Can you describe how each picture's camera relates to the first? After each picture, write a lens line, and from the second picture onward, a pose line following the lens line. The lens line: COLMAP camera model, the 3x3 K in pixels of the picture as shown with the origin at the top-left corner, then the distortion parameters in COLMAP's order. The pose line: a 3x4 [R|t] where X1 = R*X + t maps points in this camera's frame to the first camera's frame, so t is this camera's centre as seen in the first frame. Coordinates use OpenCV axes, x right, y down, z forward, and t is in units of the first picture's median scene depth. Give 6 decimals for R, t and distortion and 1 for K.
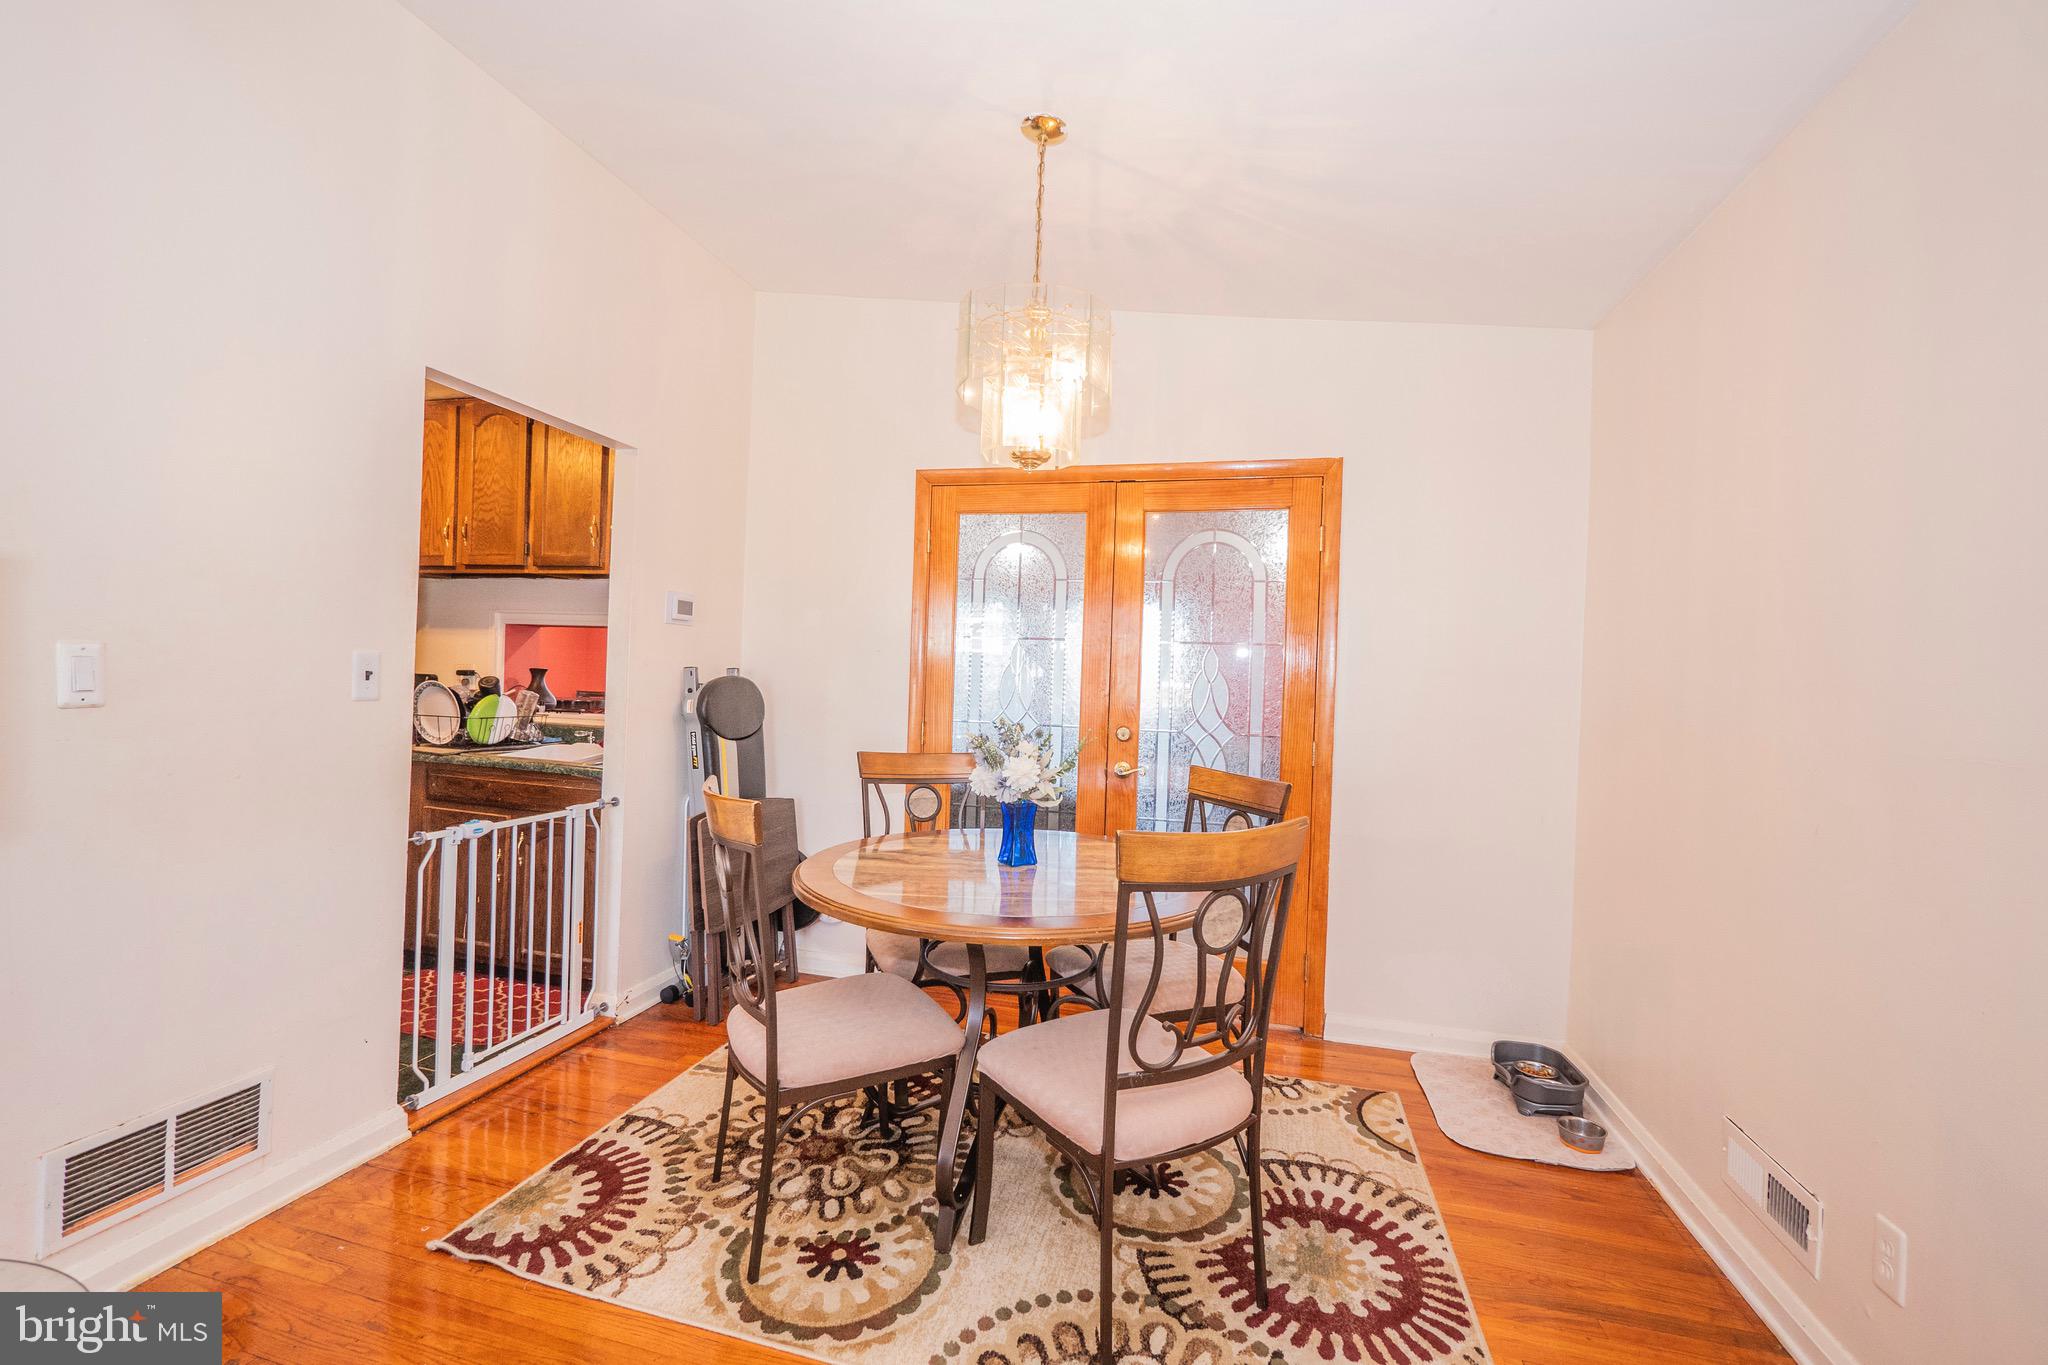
lens RADIAL K [[865.8, 0, 1024.0], [0, 865.8, 682.5], [0, 0, 1]] dist [-0.001398, -0.000448]
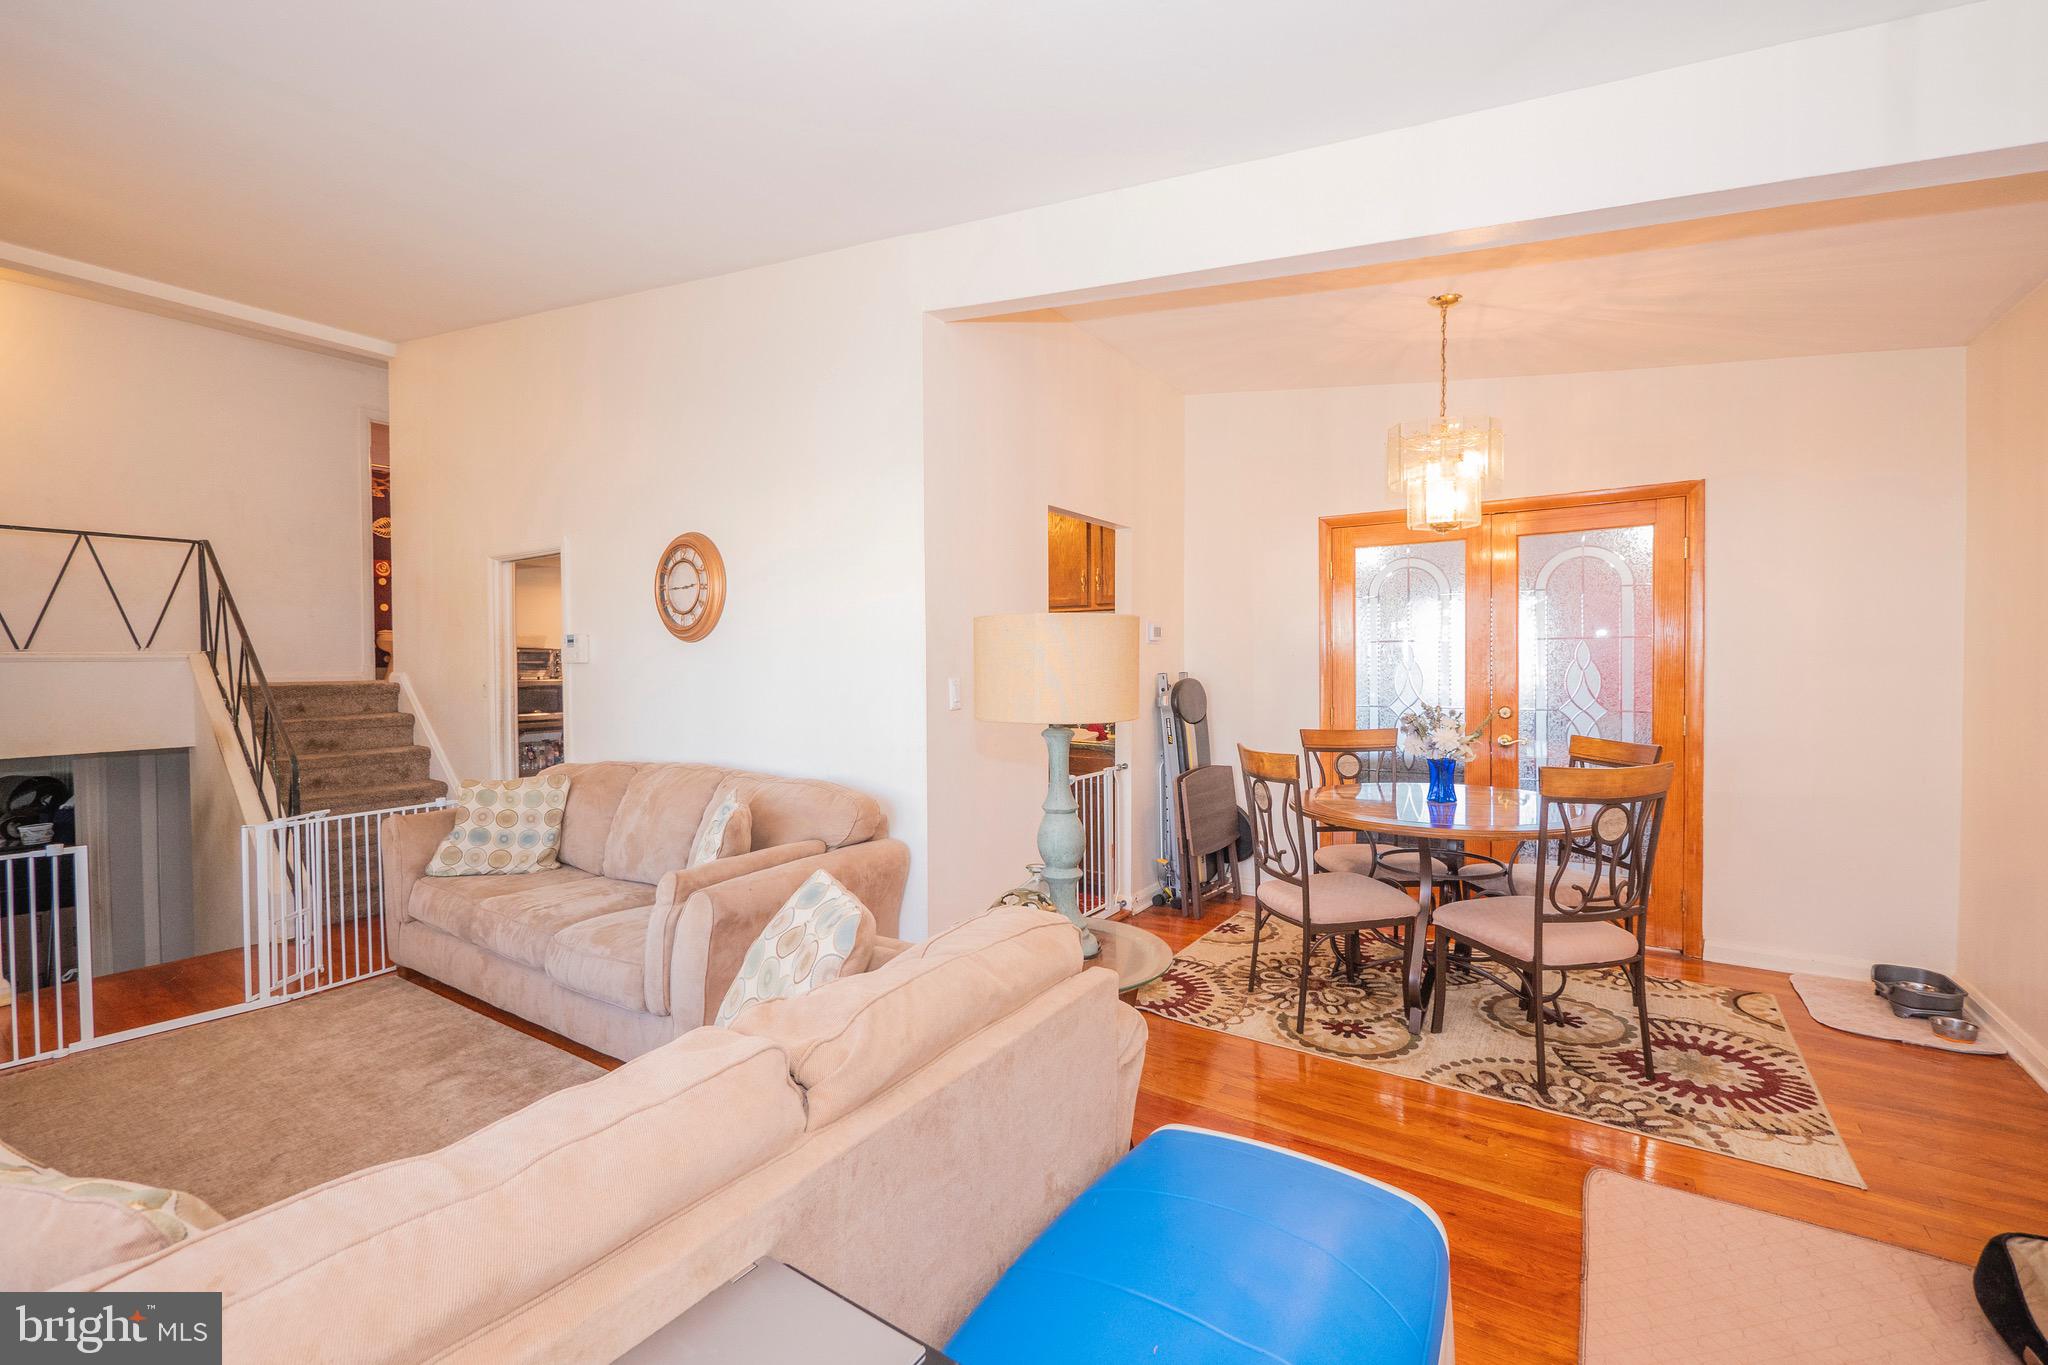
lens RADIAL K [[865.8, 0, 1024.0], [0, 865.8, 682.5], [0, 0, 1]] dist [-0.001398, -0.000448]
pose [[0.941867, -0.035984, -0.334052, -0.180961], [0.039913, 0.999191, 0.004902, -0.027574], [0.333606, -0.017950, 0.942542, -0.623339]]
